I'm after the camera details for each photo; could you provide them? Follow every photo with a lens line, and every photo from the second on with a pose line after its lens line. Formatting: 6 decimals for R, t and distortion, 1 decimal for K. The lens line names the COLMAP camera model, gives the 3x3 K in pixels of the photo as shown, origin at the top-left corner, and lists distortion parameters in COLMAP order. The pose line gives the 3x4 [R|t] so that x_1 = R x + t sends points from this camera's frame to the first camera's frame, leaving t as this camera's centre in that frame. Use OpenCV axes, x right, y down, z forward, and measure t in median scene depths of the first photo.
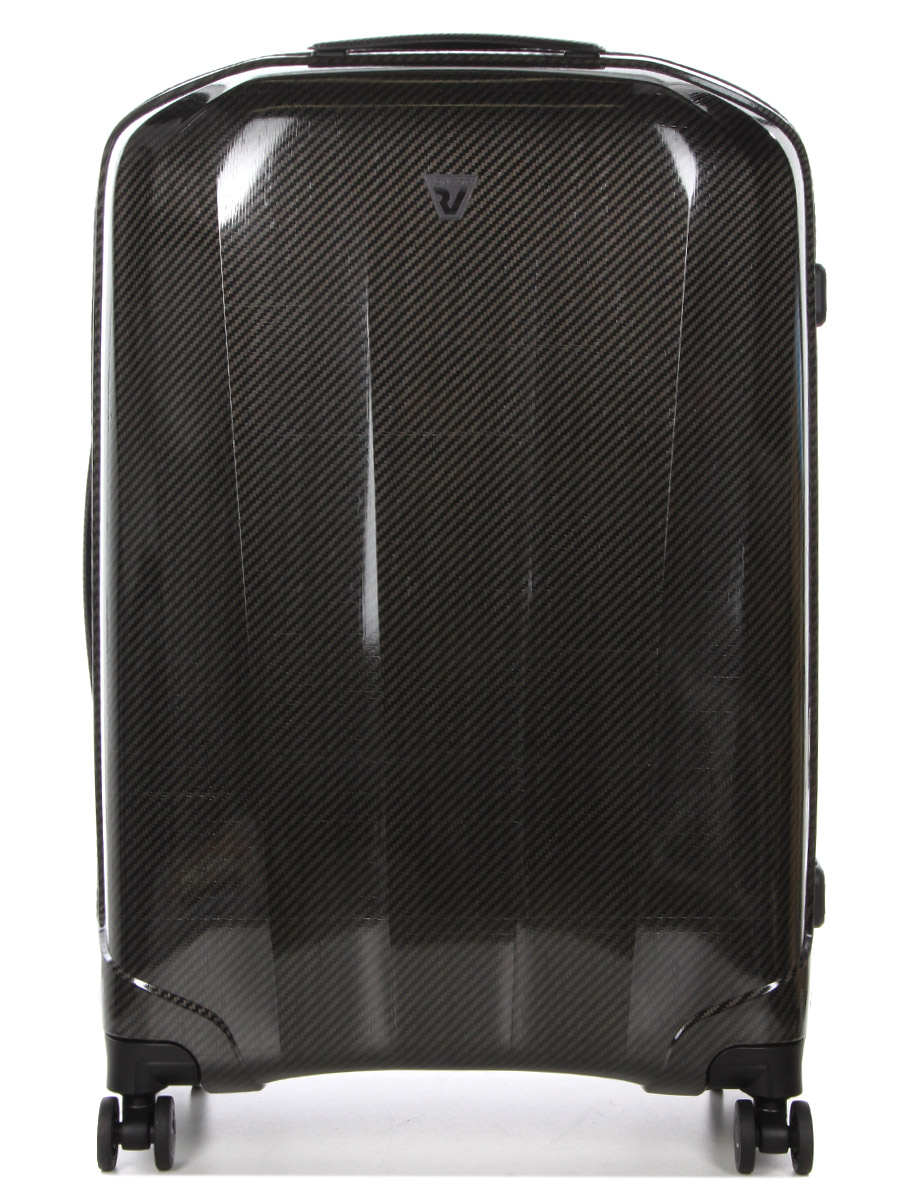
lens RADIAL K [[2753.4, 0, 448.4], [0, 2753.4, 603.1], [0, 0, 1]] dist [-0.018016, 0.000000]
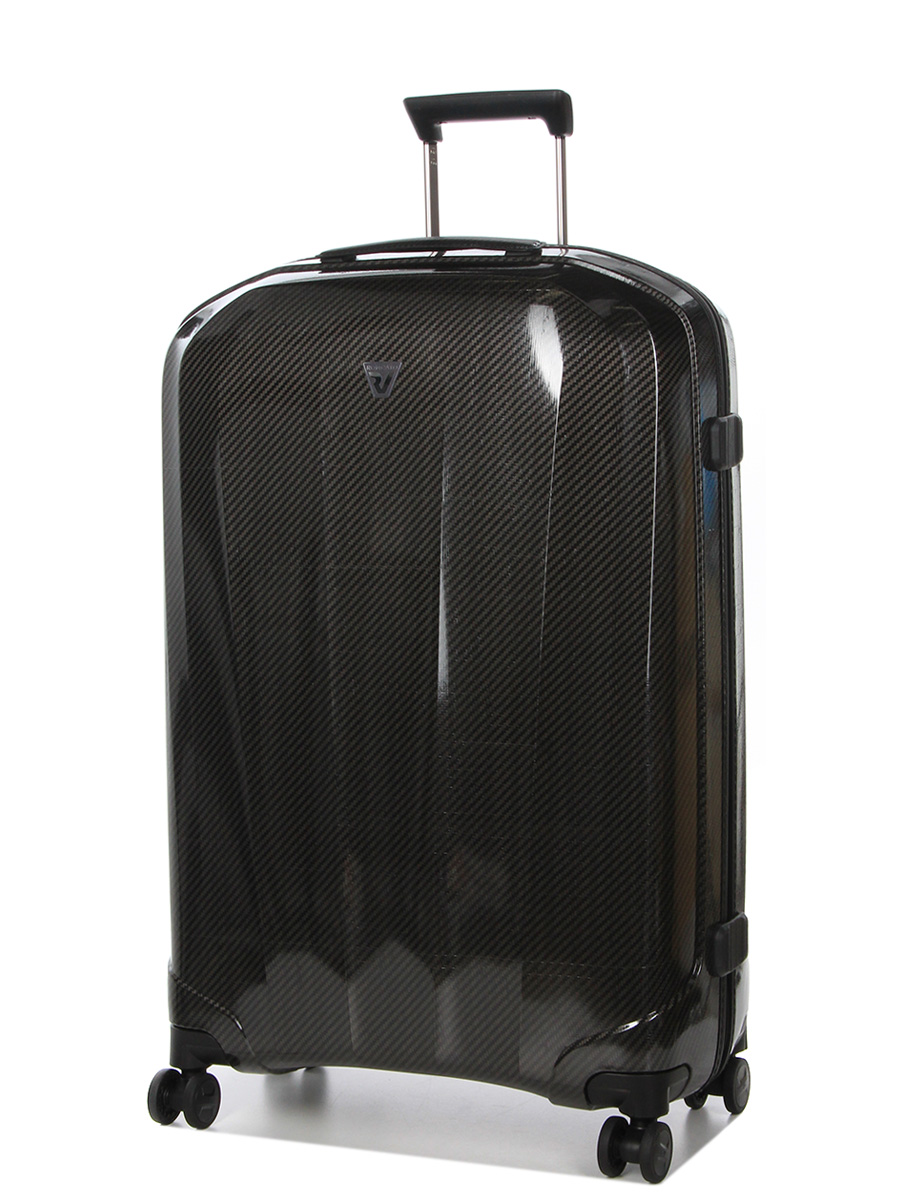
lens RADIAL K [[2753.4, 0, 450.3], [0, 2753.4, 600.2], [0, 0, 1]] dist [-0.018016, 0.000000]
pose [[0.910227, 0.014951, -0.413839, 0.551853], [-0.013072, 0.999887, 0.007374, -0.056135], [0.413903, -0.001302, 0.910320, -0.135001]]
